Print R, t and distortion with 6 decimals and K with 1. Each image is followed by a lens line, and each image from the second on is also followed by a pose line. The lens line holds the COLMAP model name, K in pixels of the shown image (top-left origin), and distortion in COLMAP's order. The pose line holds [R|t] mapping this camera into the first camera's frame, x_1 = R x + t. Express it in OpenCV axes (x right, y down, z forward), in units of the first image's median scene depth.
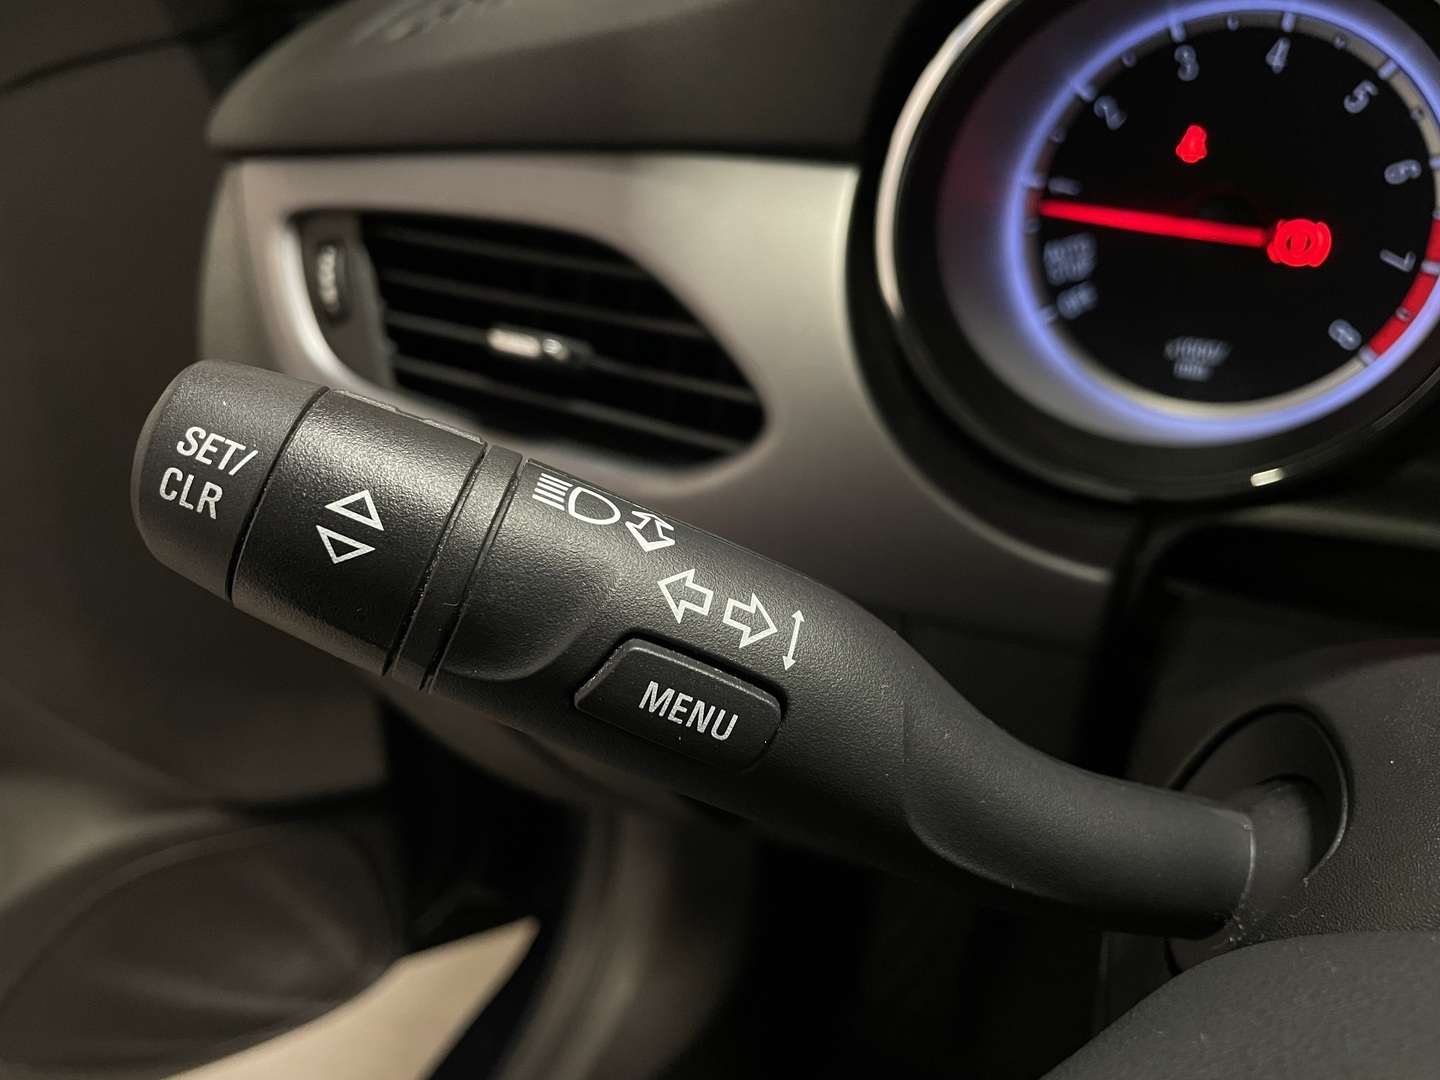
lens RADIAL K [[1093.8, 0, 721.3], [0, 1093.8, 536.4], [0, 0, 1]] dist [0.028307, -0.047185]
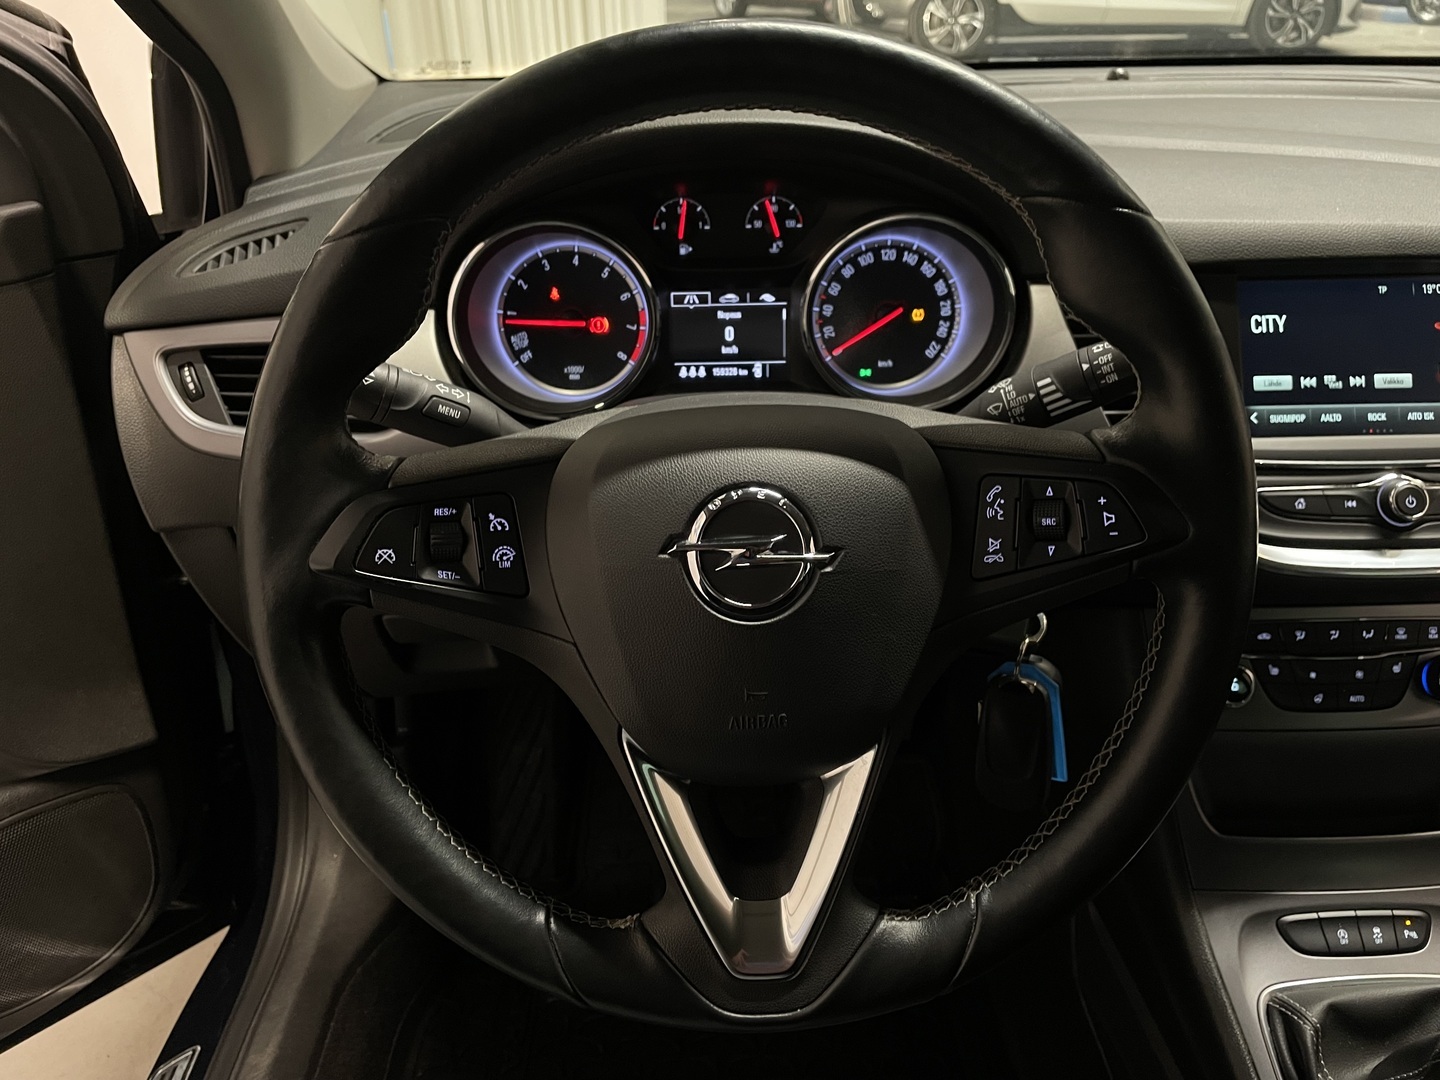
lens RADIAL K [[1093.8, 0, 689.3], [0, 1093.8, 523.2], [0, 0, 1]] dist [0.028307, -0.047185]
pose [[0.901770, -0.150521, 0.405160, -0.425673], [0.217984, 0.967836, -0.125608, 0.571315], [-0.373222, 0.201588, 0.905576, -1.375992]]
